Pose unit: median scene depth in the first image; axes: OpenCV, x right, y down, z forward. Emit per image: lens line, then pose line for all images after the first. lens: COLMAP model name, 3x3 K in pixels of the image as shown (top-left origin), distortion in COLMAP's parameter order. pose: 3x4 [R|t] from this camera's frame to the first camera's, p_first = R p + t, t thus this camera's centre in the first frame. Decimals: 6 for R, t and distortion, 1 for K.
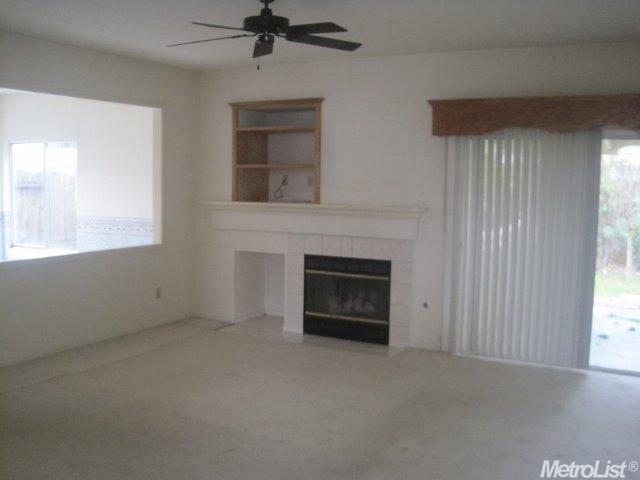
lens RADIAL K [[660.5, 0, 320.0], [0, 660.5, 240.0], [0, 0, 1]] dist [-0.115076, -0.013959]
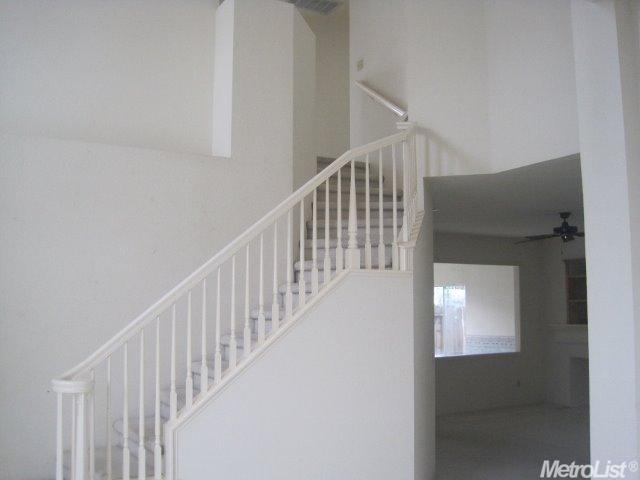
lens RADIAL K [[660.5, 0, 320.0], [0, 660.5, 240.0], [0, 0, 1]] dist [-0.115076, -0.013959]
pose [[0.848281, -0.067373, -0.525243, 0.178482], [-0.036568, 0.982053, -0.185027, 0.046758], [0.528282, 0.176162, 0.830593, -0.563882]]
